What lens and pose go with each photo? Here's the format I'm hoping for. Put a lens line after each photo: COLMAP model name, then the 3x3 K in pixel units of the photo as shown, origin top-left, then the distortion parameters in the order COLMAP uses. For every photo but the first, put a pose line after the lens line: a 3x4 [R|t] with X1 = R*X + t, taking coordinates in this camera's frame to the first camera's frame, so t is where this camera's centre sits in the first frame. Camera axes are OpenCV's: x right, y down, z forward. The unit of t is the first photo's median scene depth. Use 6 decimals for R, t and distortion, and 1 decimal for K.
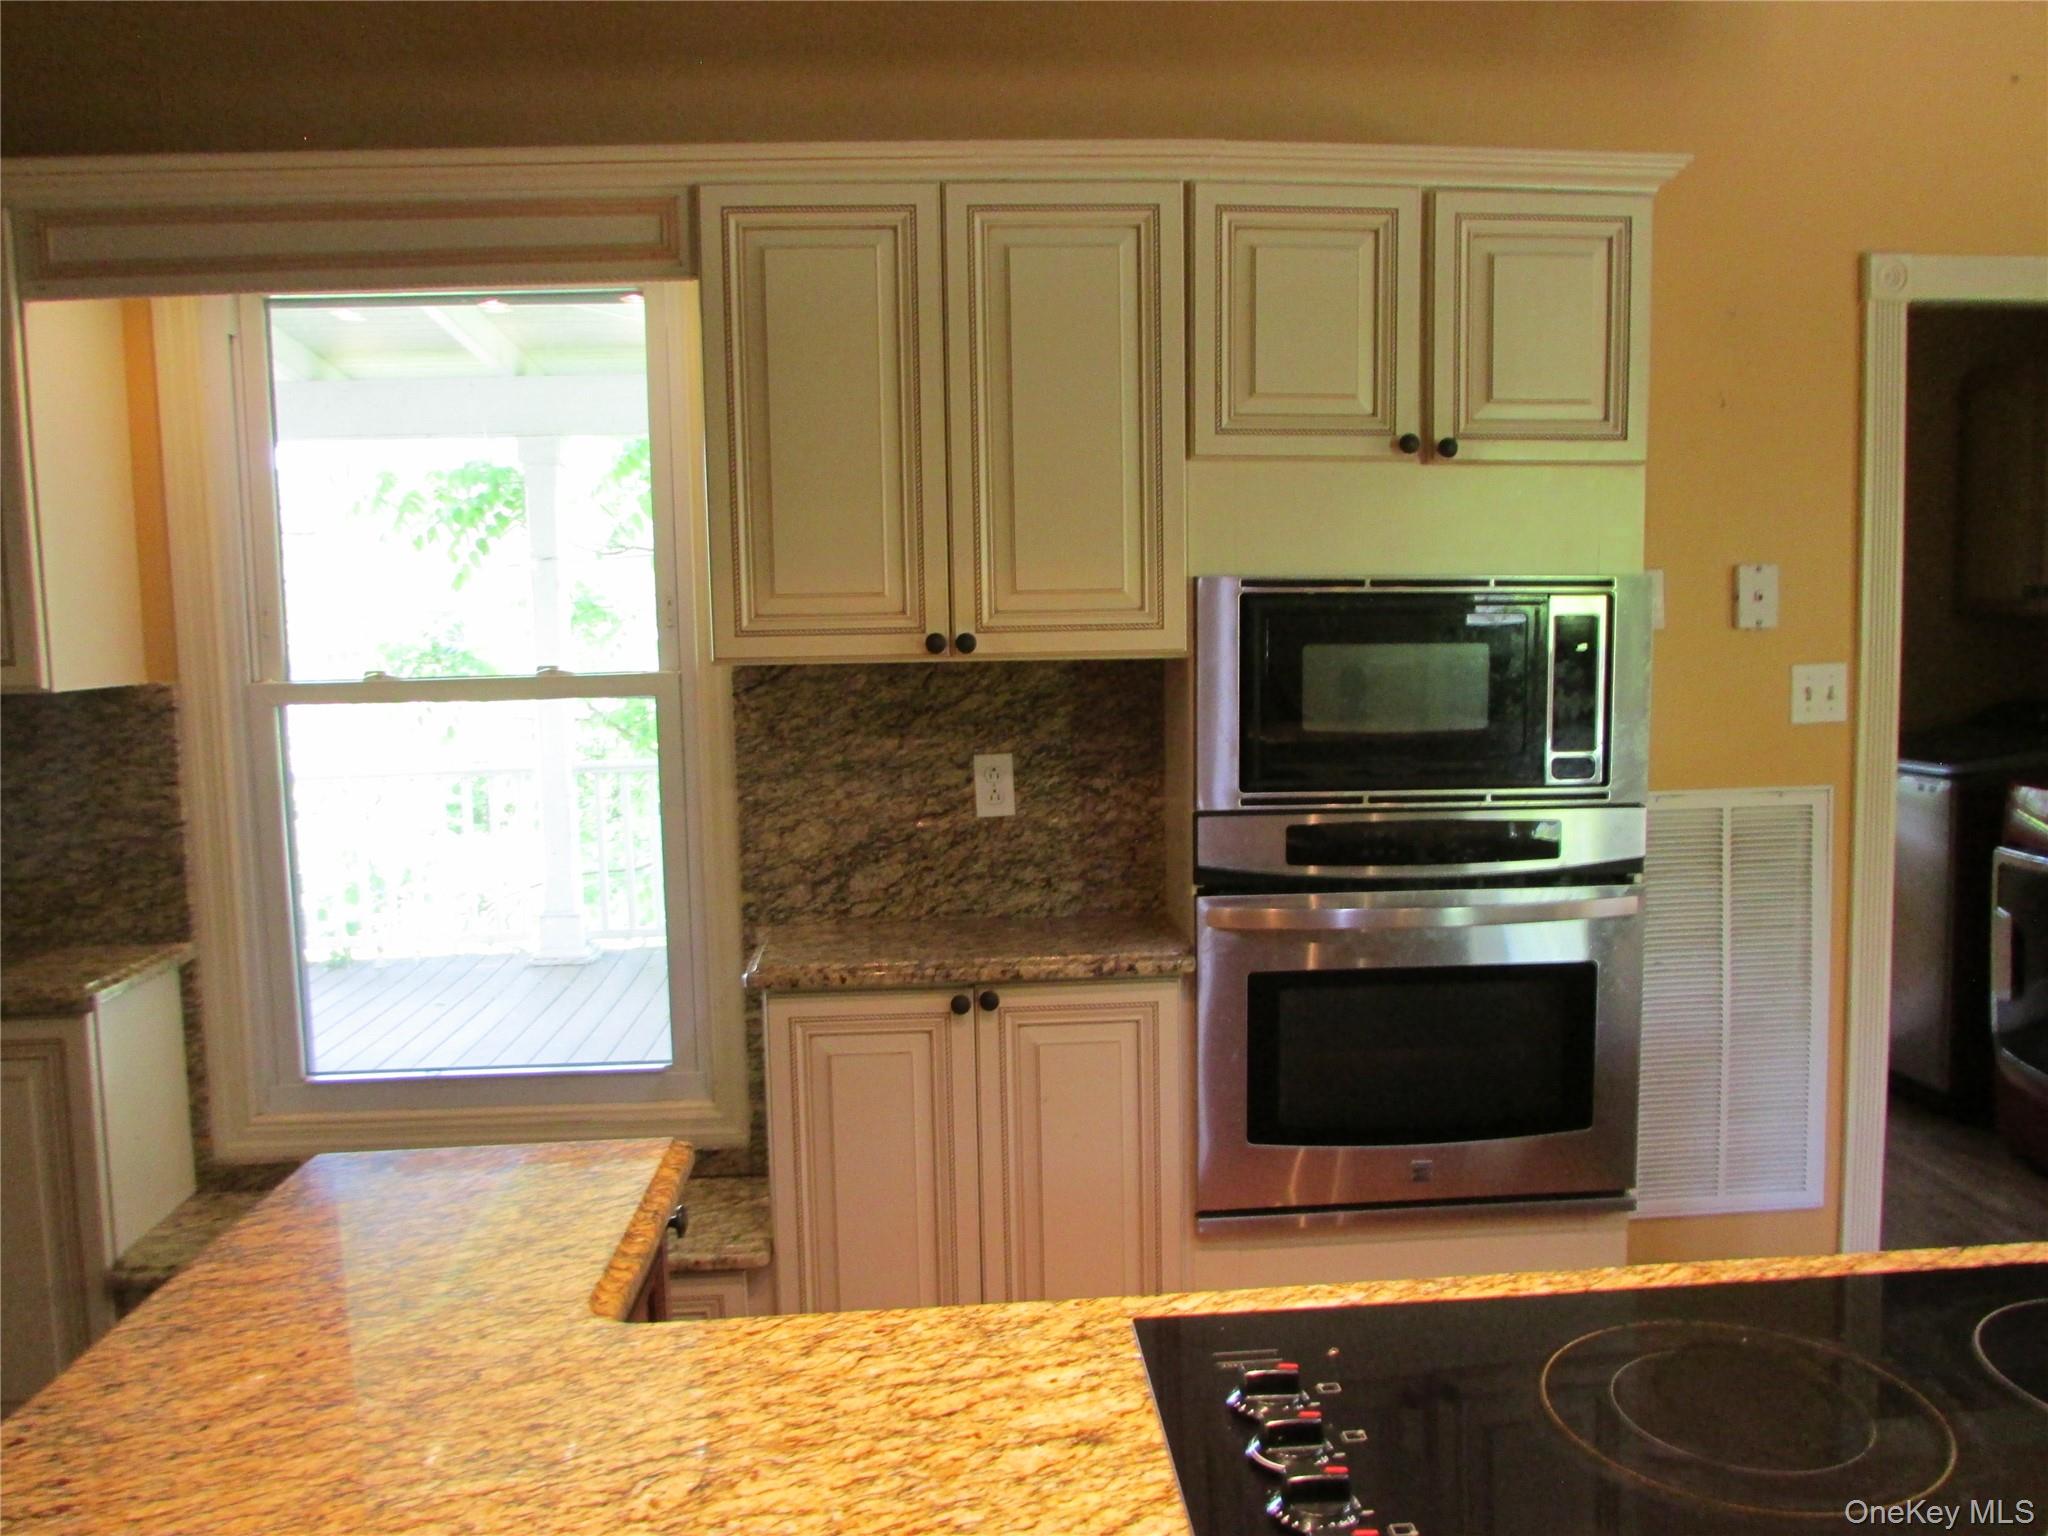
lens RADIAL K [[1556.3, 0, 1031.4], [0, 1556.3, 772.9], [0, 0, 1]] dist [-0.017766, 0.005768]
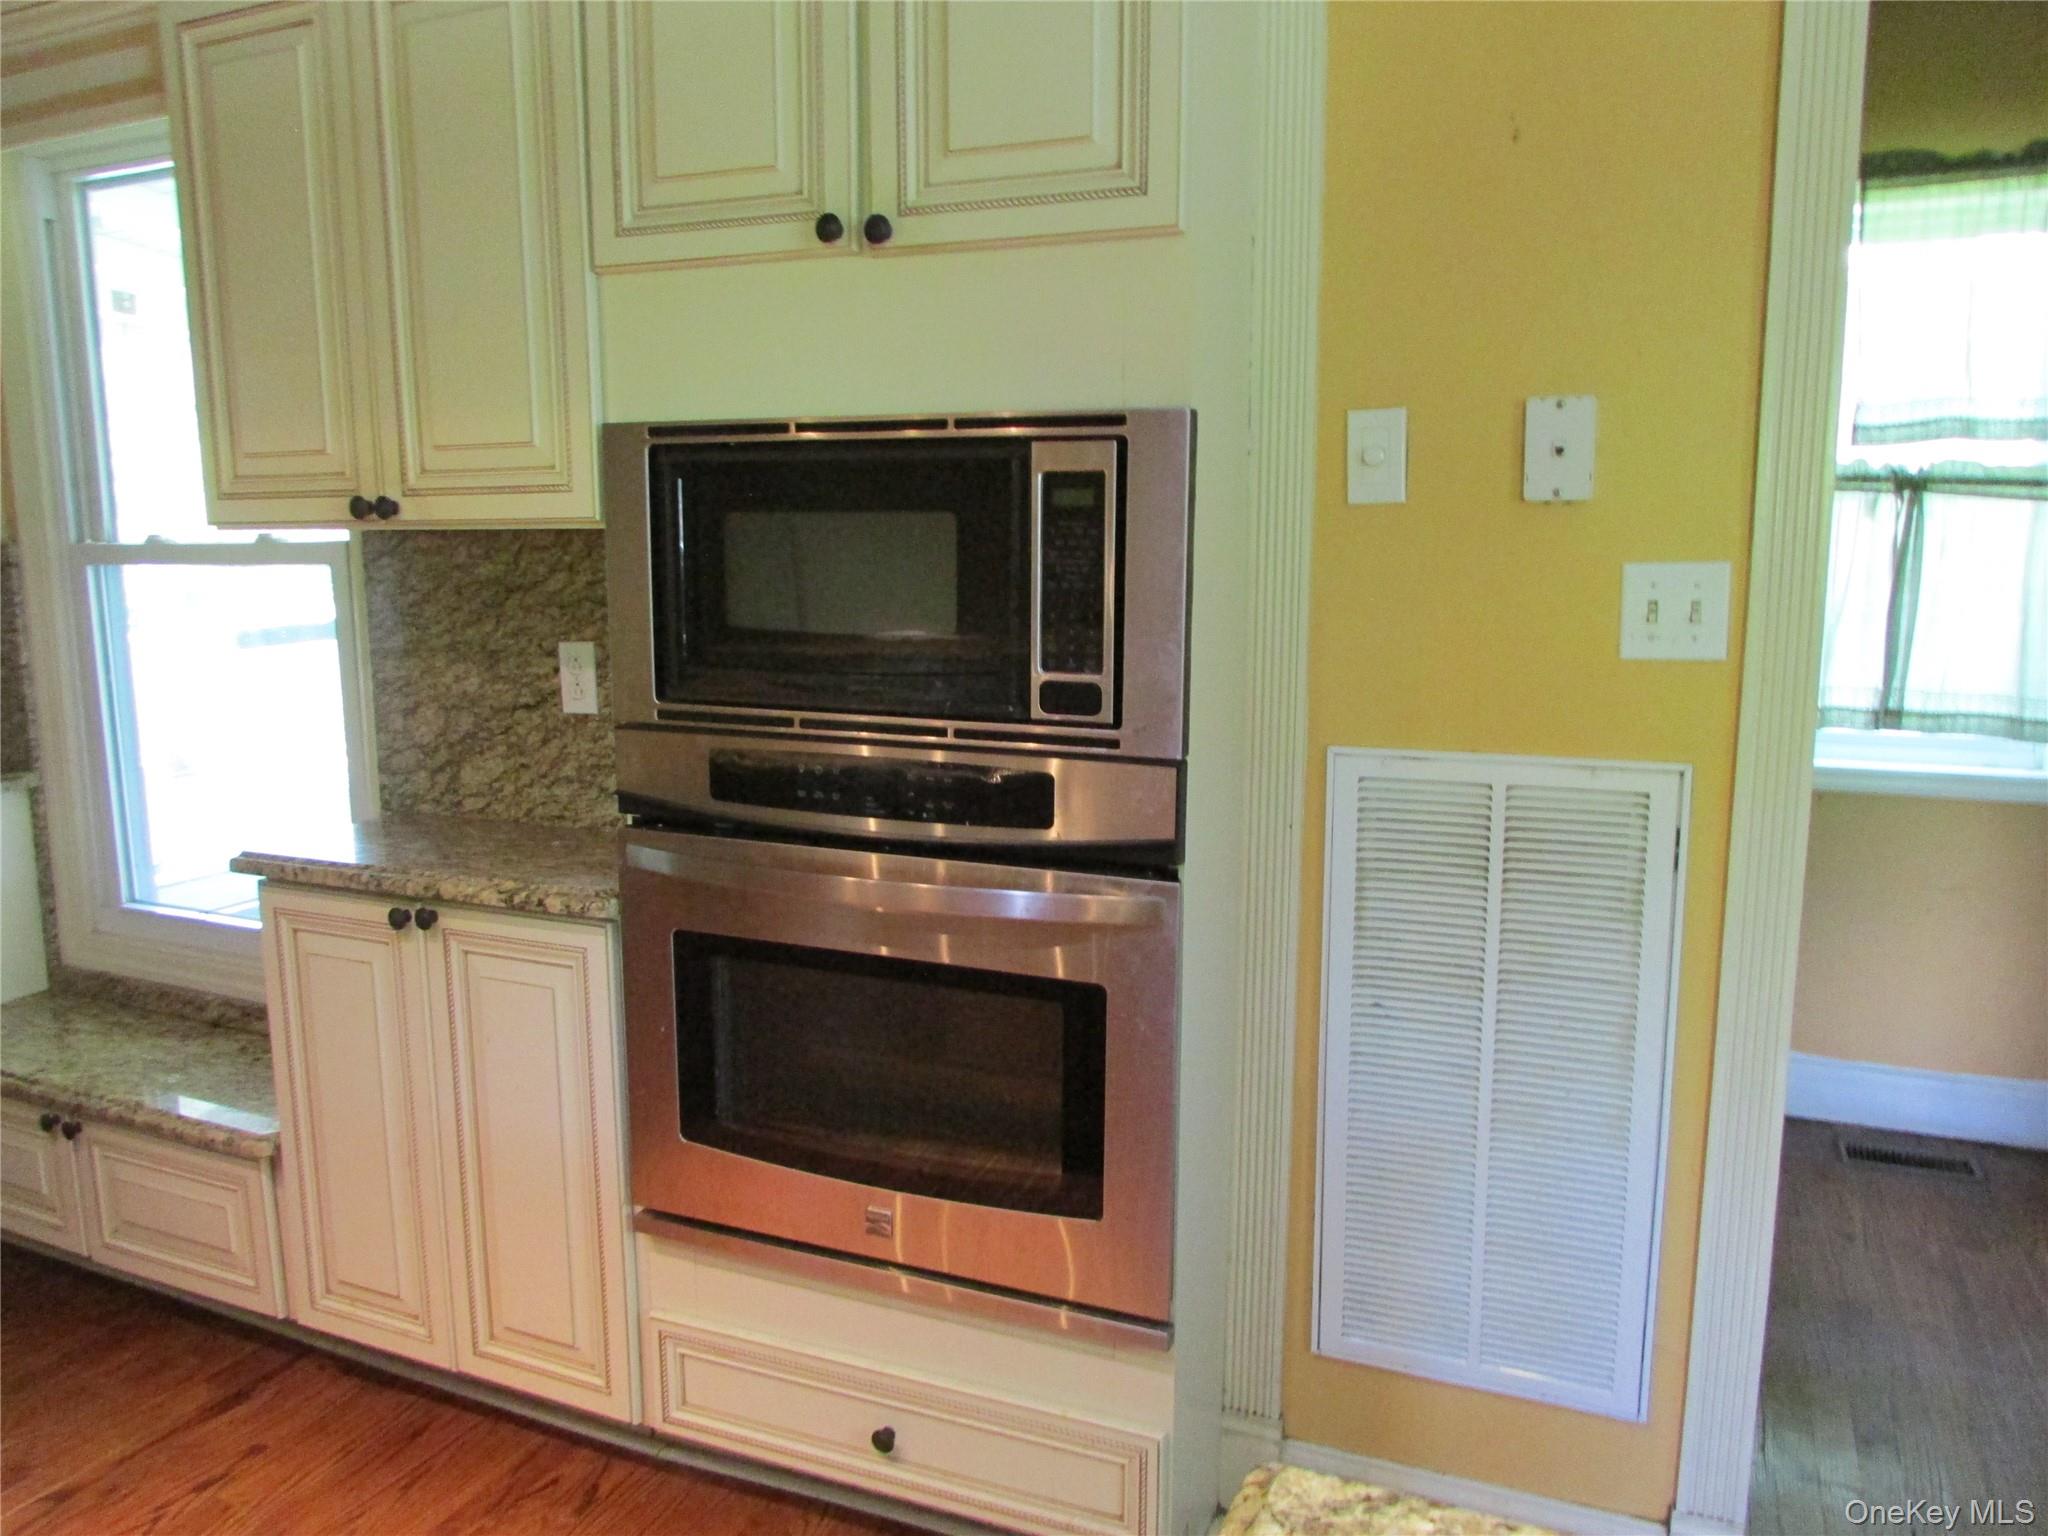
lens RADIAL K [[1467.0, 0, 1024.9], [0, 1467.0, 774.9], [0, 0, 1]] dist [-0.026628, 0.009581]
pose [[0.878985, 0.091630, -0.467962, 0.587523], [-0.059861, 0.994804, 0.082351, -0.020414], [0.473077, -0.044373, 0.879903, 0.394824]]
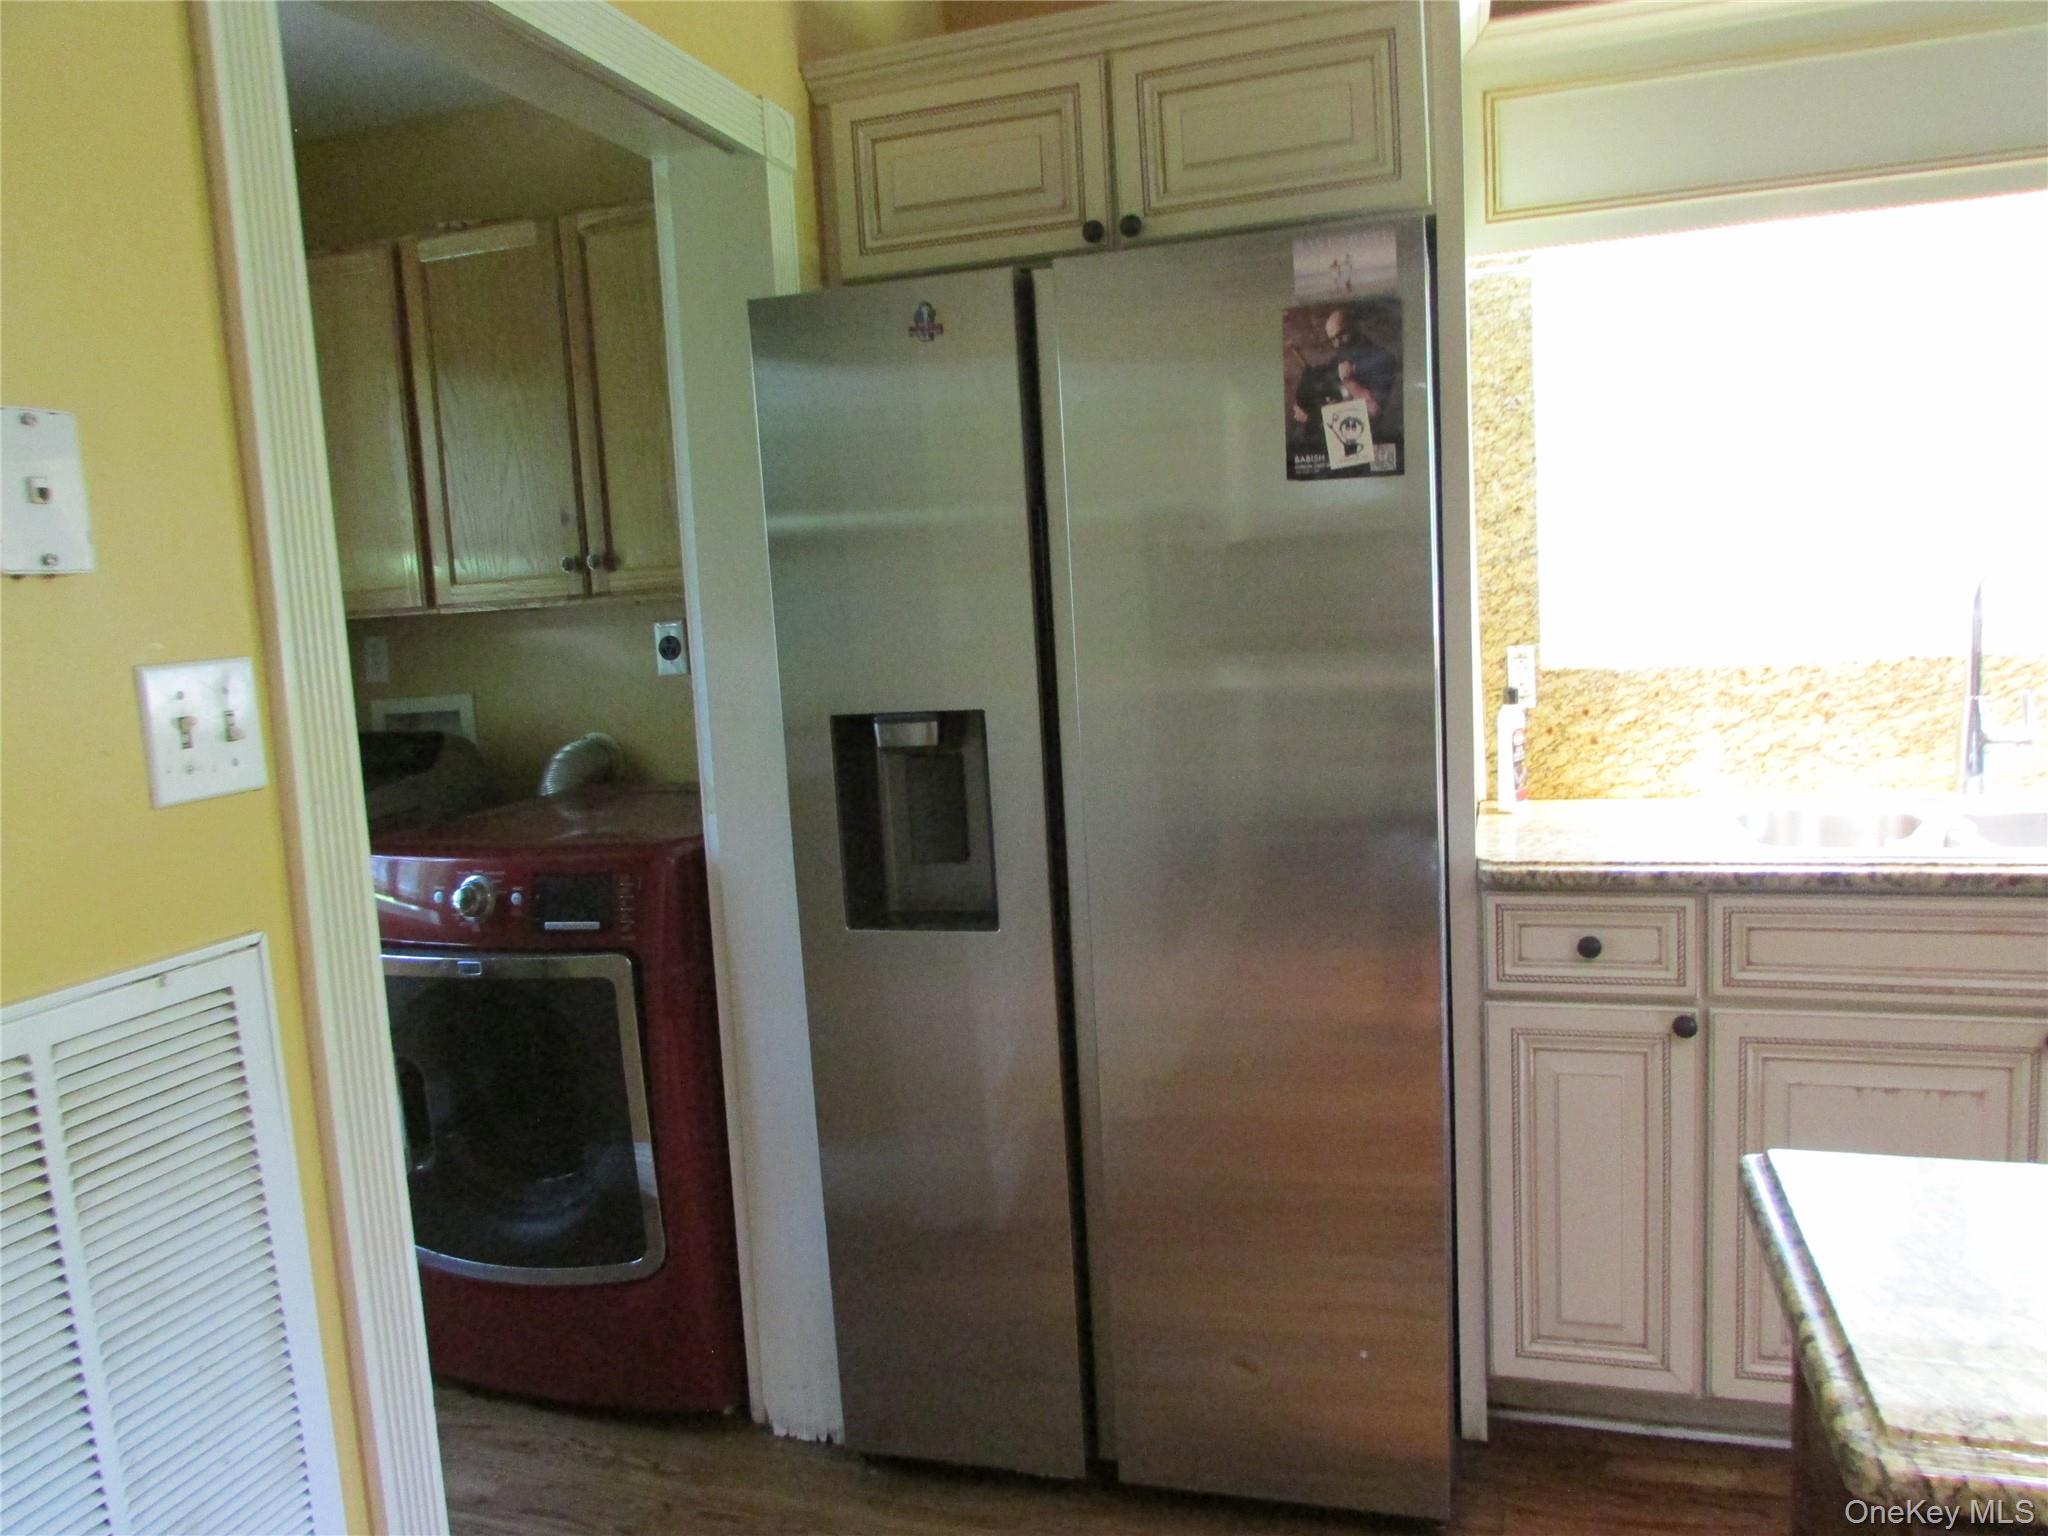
lens RADIAL K [[1467.0, 0, 1028.8], [0, 1467.0, 770.2], [0, 0, 1]] dist [-0.026628, 0.009581]
pose [[0.387158, -0.104558, 0.916066, 0.235642], [0.138480, 0.988873, 0.054343, -0.031903], [-0.911555, 0.105817, 0.397329, 0.663579]]
